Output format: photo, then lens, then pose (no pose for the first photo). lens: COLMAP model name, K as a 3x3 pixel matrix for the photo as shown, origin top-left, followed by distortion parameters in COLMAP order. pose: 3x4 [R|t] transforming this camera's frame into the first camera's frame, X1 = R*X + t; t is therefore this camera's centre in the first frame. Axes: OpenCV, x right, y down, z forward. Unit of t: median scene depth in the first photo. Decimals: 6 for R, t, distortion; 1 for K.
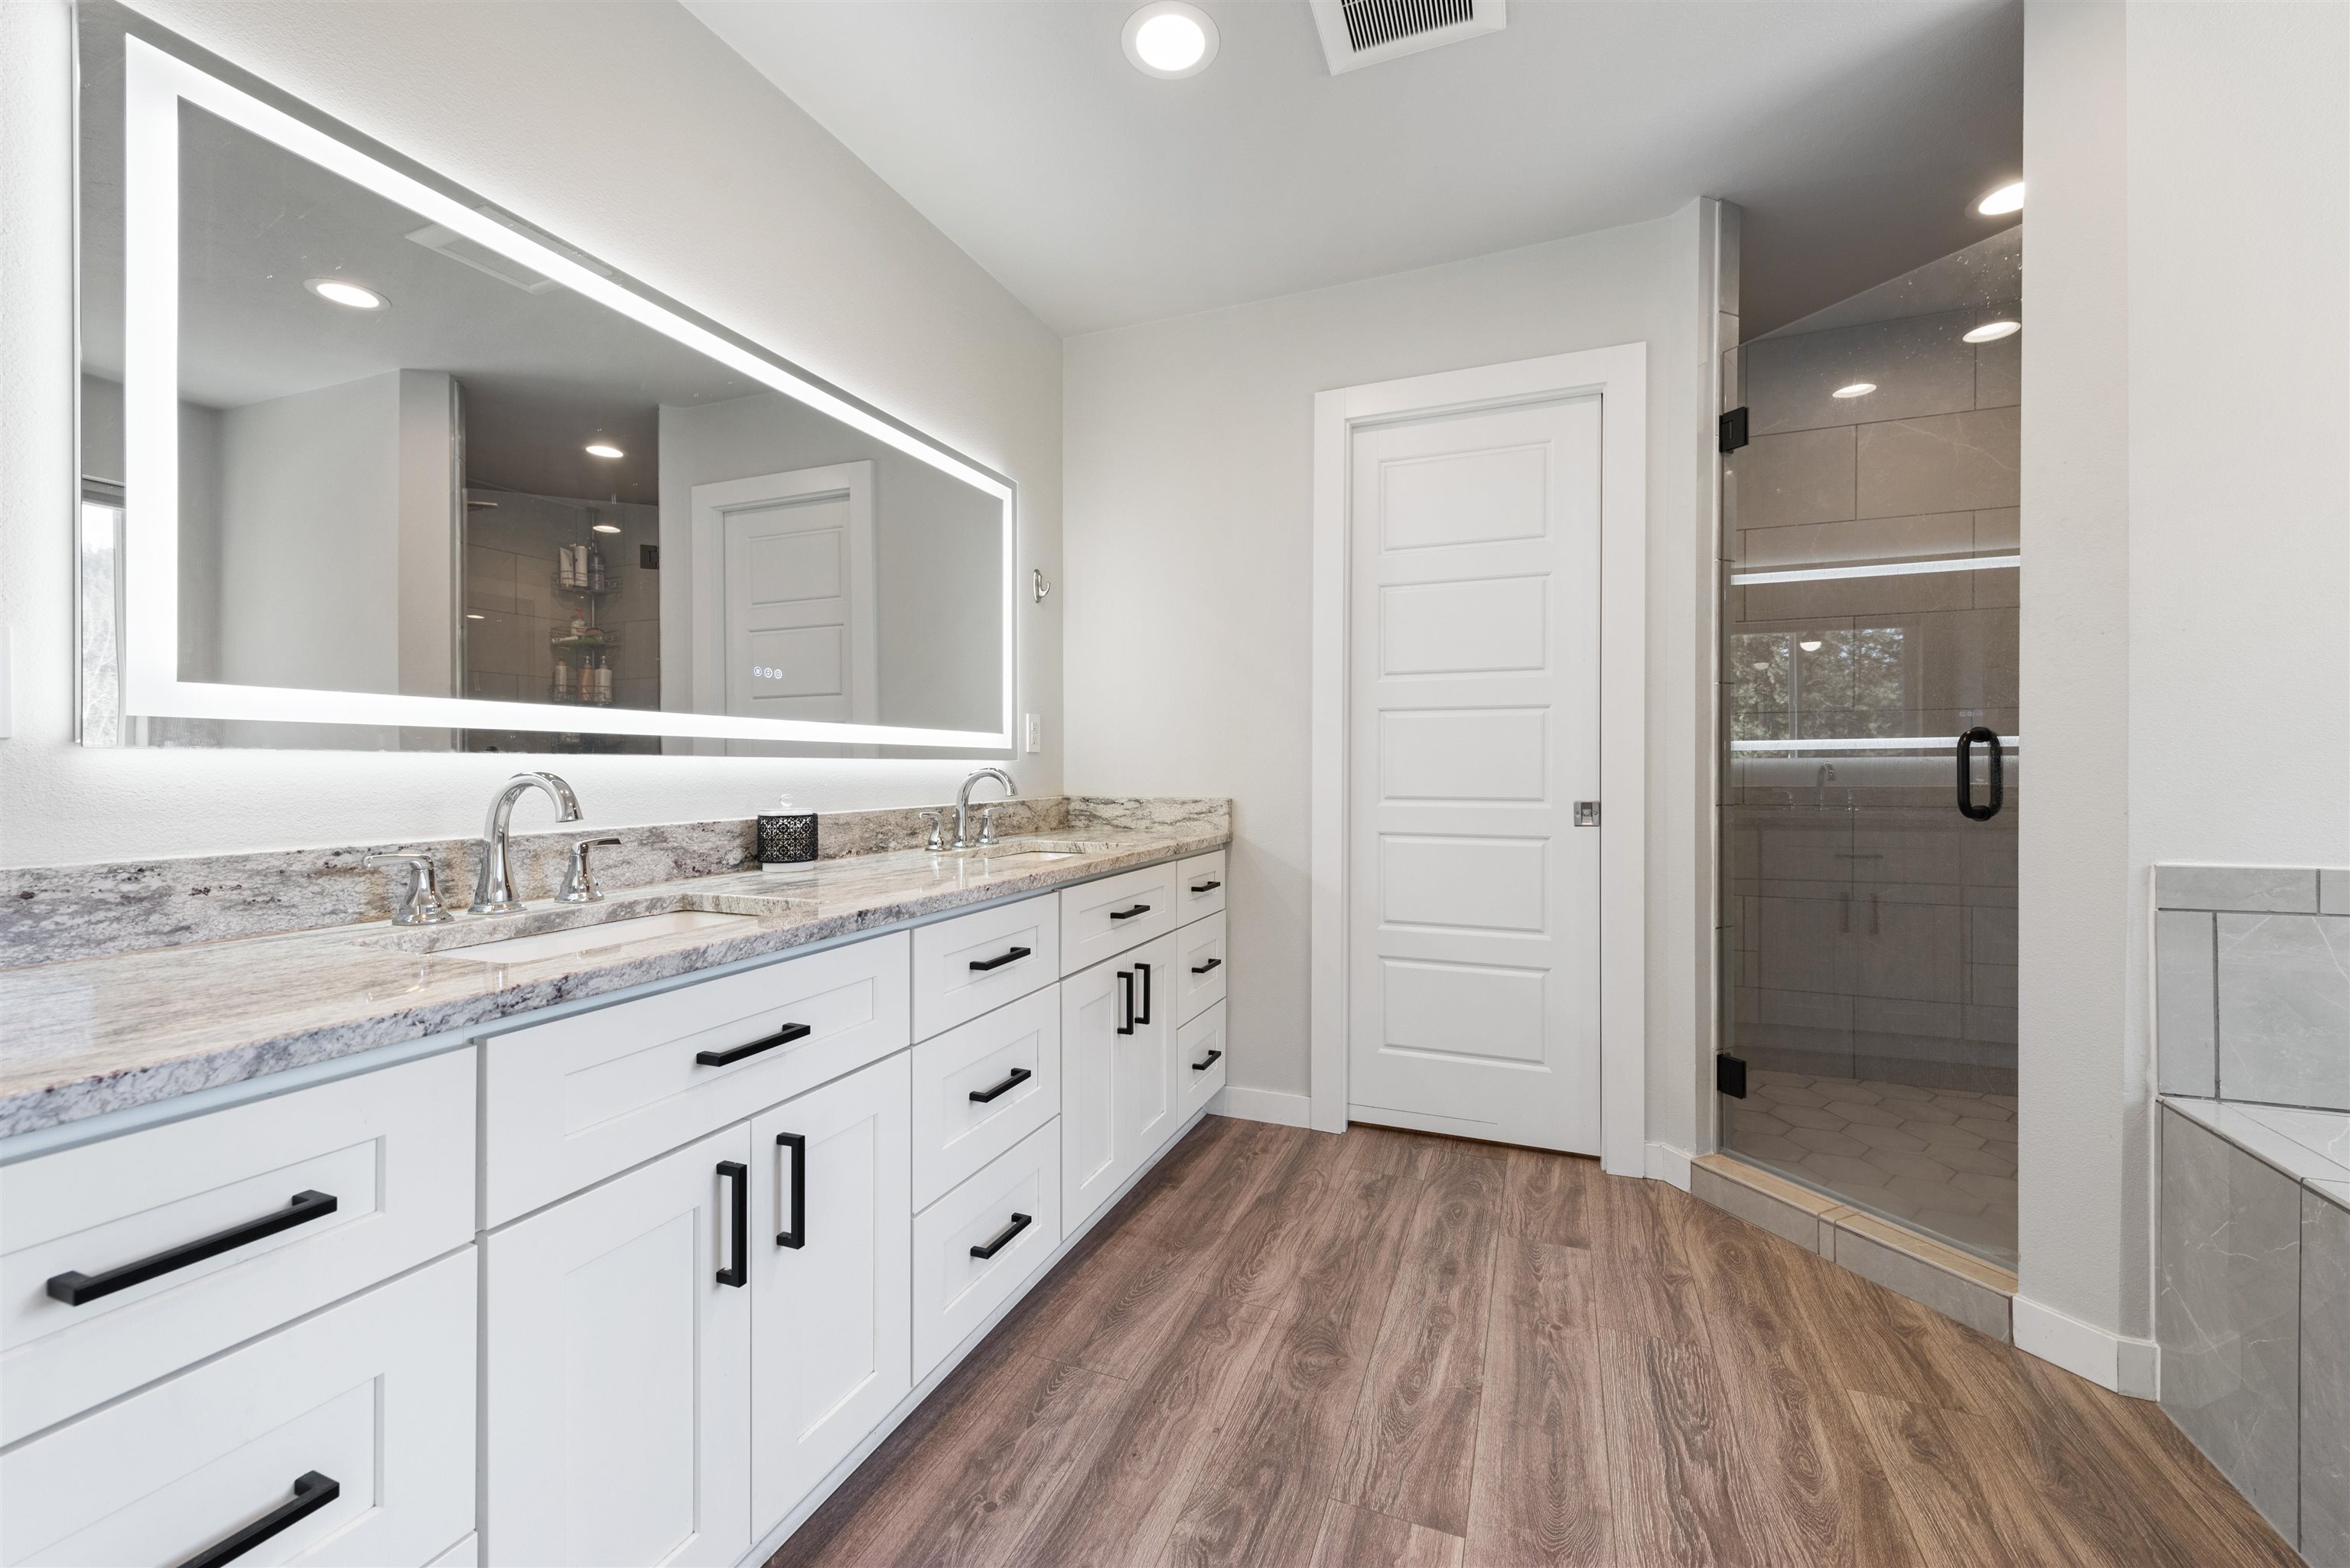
lens RADIAL K [[924.9, 0, 1191.6], [0, 924.9, 773.5], [0, 0, 1]] dist [0.000762, -0.000425]
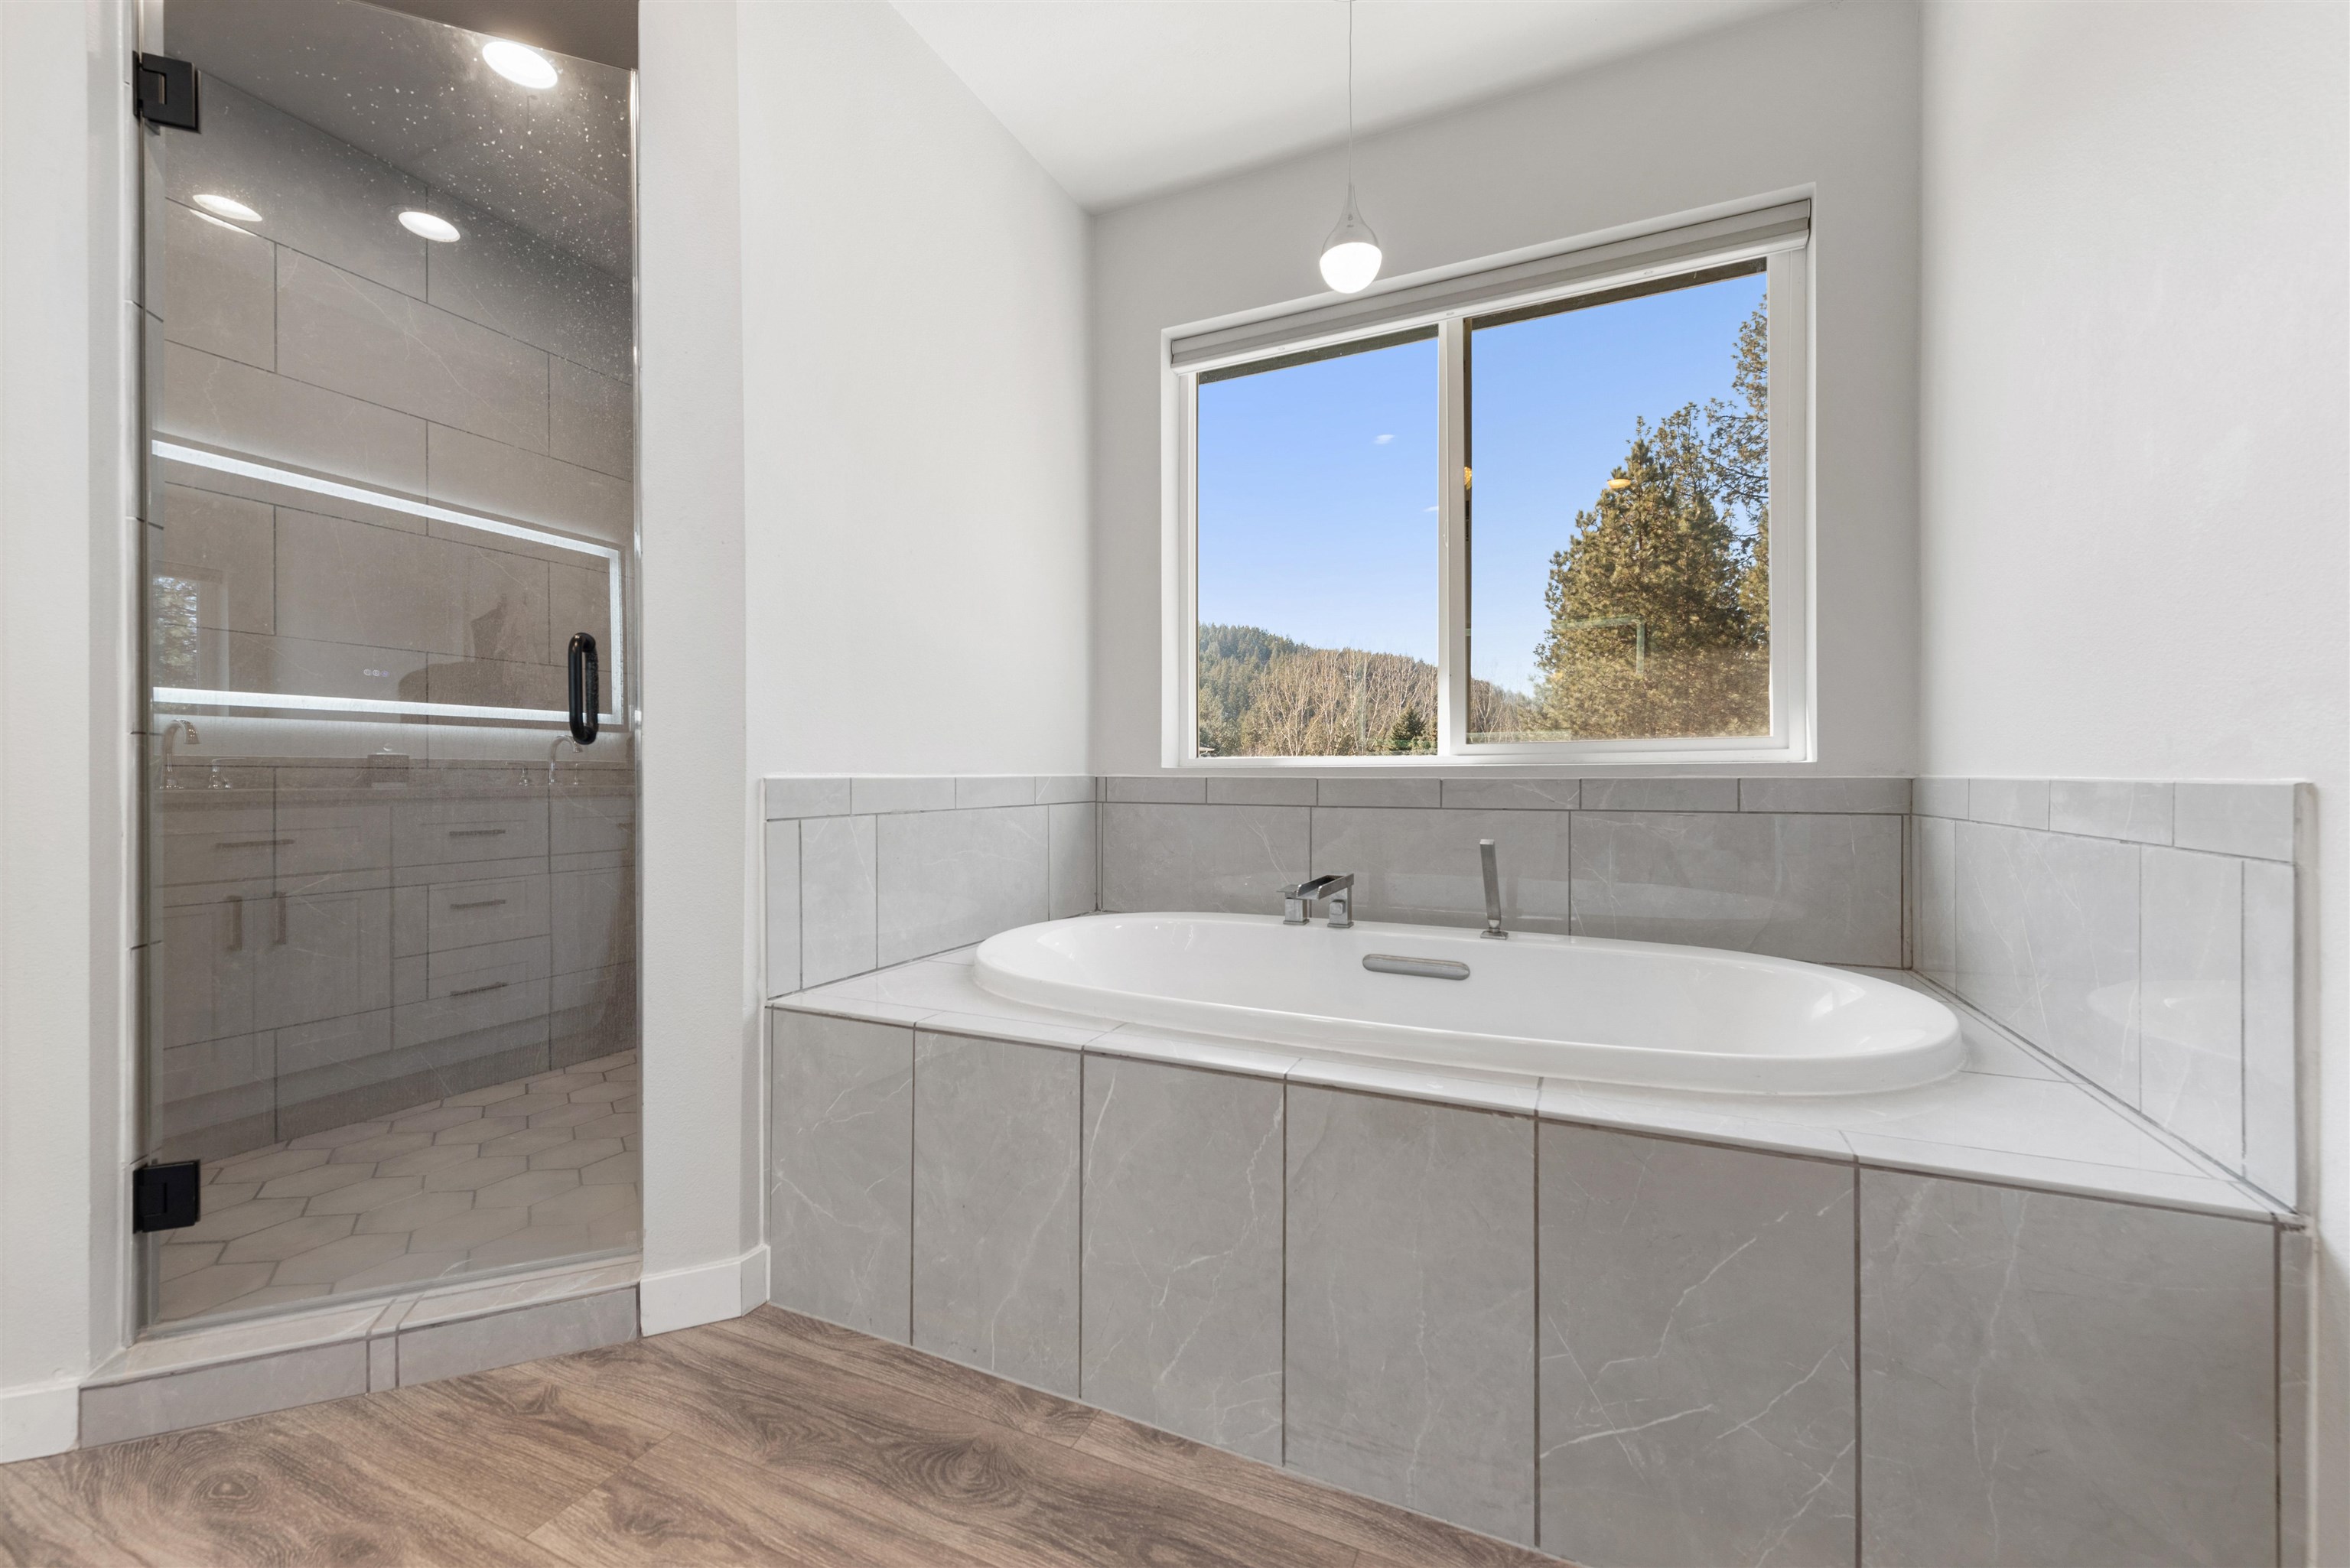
lens RADIAL K [[924.9, 0, 1191.6], [0, 924.9, 773.5], [0, 0, 1]] dist [0.000762, -0.000425]
pose [[0.040998, 0.009130, 0.999118, 0.029021], [0.014661, 0.999845, -0.009738, 0.100792], [-0.999052, 0.015047, 0.040858, 0.436230]]
